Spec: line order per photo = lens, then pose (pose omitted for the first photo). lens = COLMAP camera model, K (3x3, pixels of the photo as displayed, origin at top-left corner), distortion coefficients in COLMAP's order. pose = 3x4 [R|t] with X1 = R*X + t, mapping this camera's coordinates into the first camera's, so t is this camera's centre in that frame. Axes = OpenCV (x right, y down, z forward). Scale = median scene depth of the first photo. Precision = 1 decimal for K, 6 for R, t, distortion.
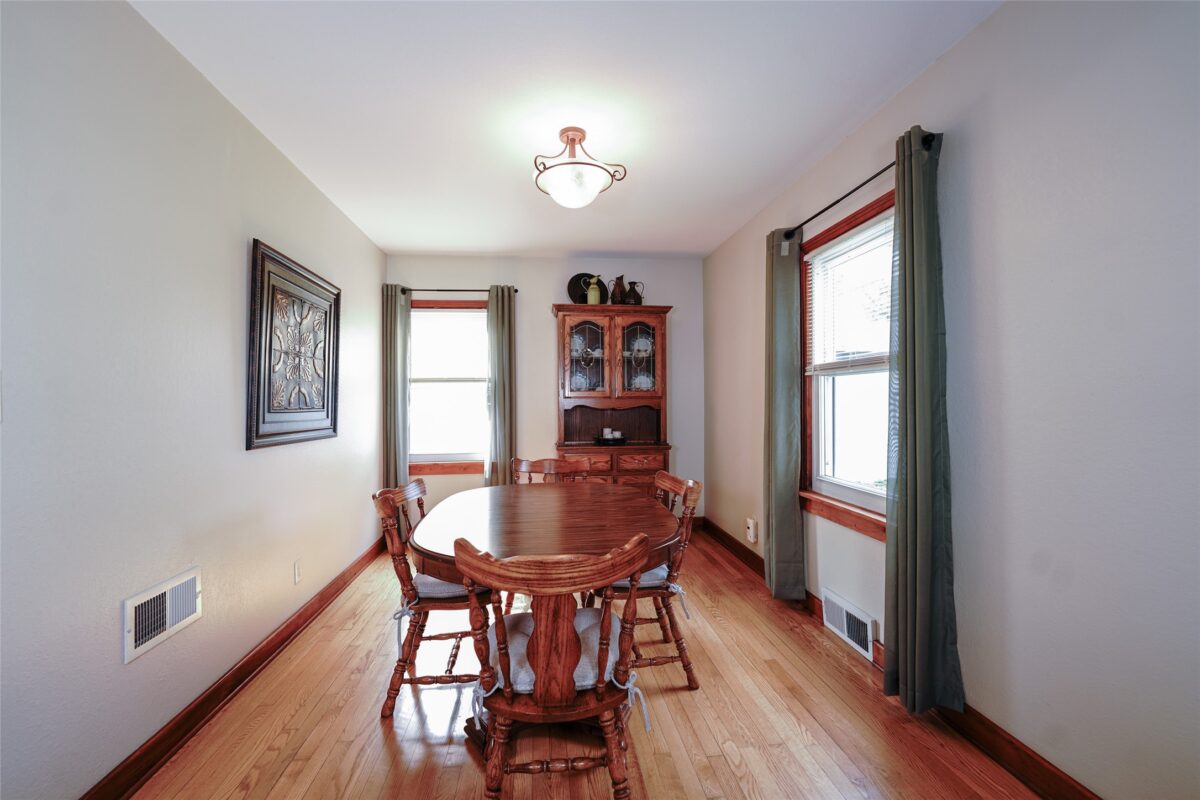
lens RADIAL K [[492.7, 0, 598.1], [0, 492.7, 400.0], [0, 0, 1]] dist [-0.010467, -0.000093]
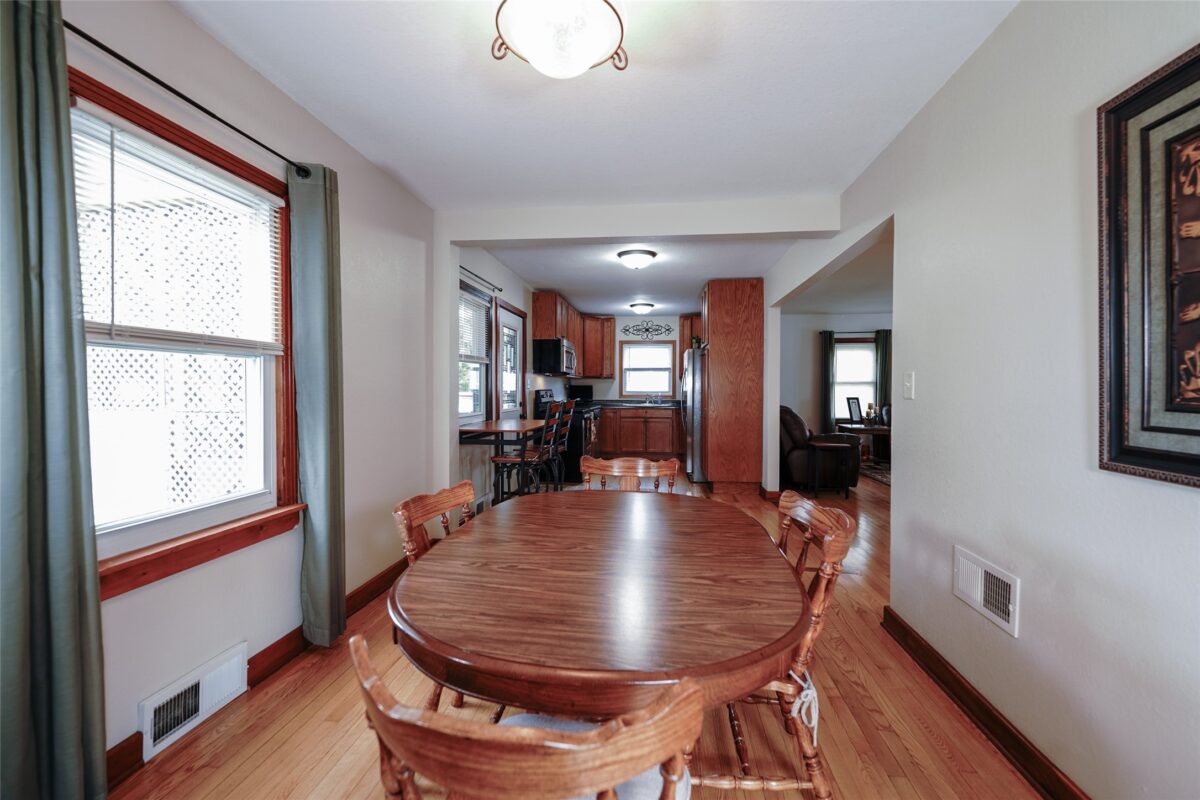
lens RADIAL K [[496.5, 0, 592.1], [0, 496.5, 401.7], [0, 0, 1]] dist [-0.018039, -0.000377]
pose [[-0.967602, -0.002851, 0.252464, -0.235450], [0.002653, 0.999766, 0.021460, 0.005517], [-0.252466, 0.021434, -0.967368, 1.541633]]
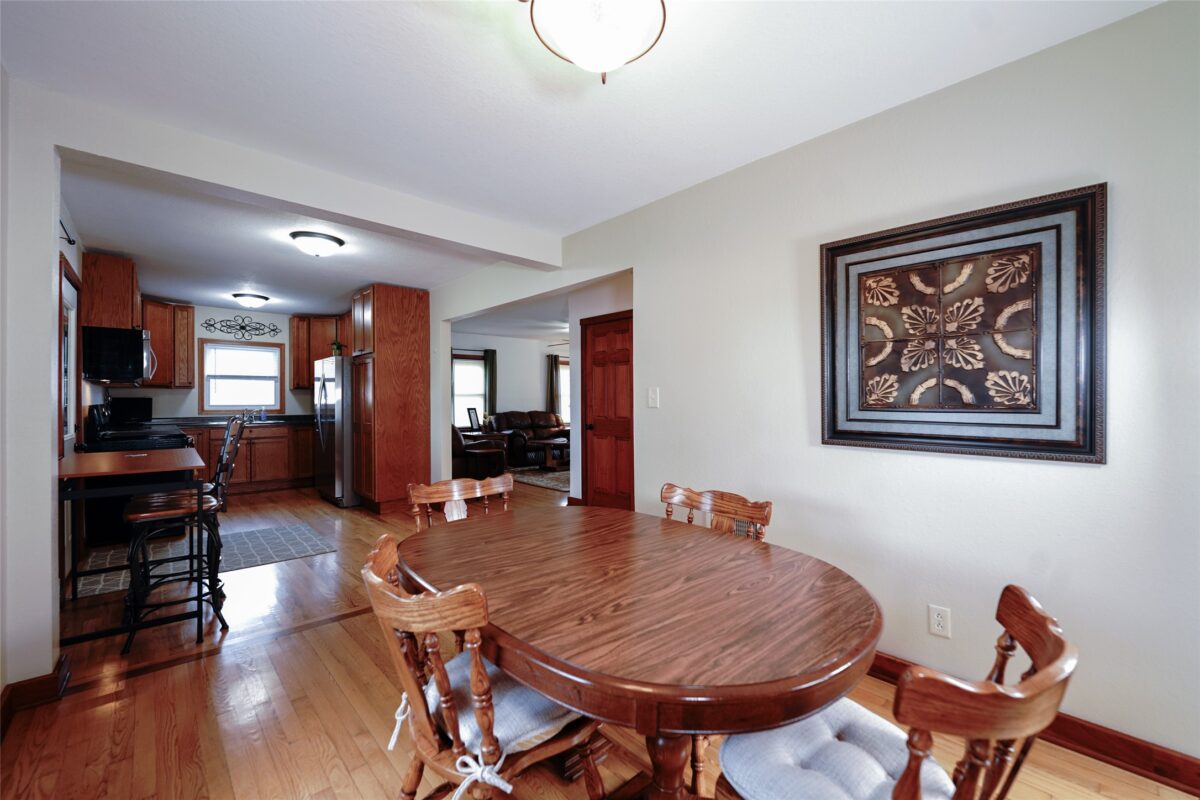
lens RADIAL K [[489.7, 0, 595.3], [0, 489.7, 398.6], [0, 0, 1]] dist [-0.011145, -0.000489]
pose [[-0.810428, 0.007959, -0.585784, 0.281662], [0.011031, 0.999938, -0.001675, -0.000472], [0.585735, -0.007819, -0.810465, 1.409154]]
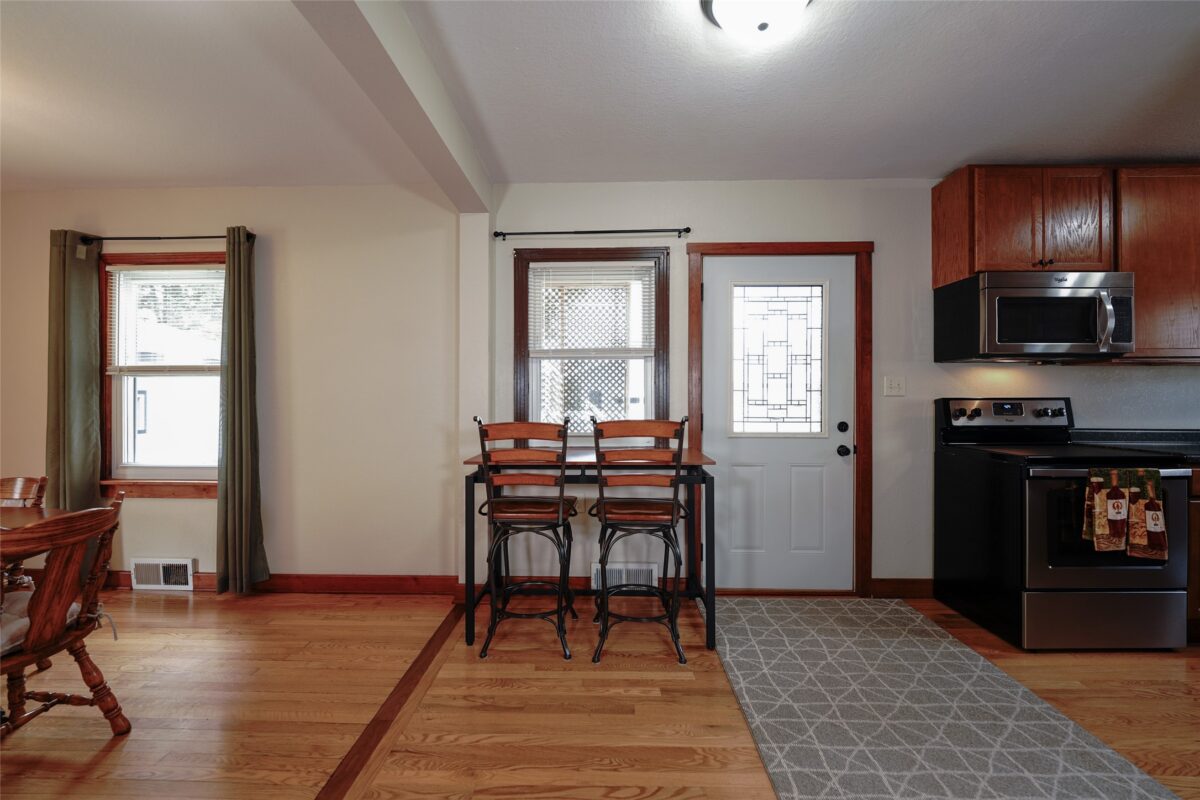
lens RADIAL K [[485.7, 0, 594.9], [0, 485.7, 398.3], [0, 0, 1]] dist [-0.011389, -0.000888]
pose [[0.142675, 0.003516, 0.989763, -0.553918], [-0.003187, 0.999990, -0.003093, 0.003162], [-0.989764, -0.002713, 0.142685, -0.270344]]
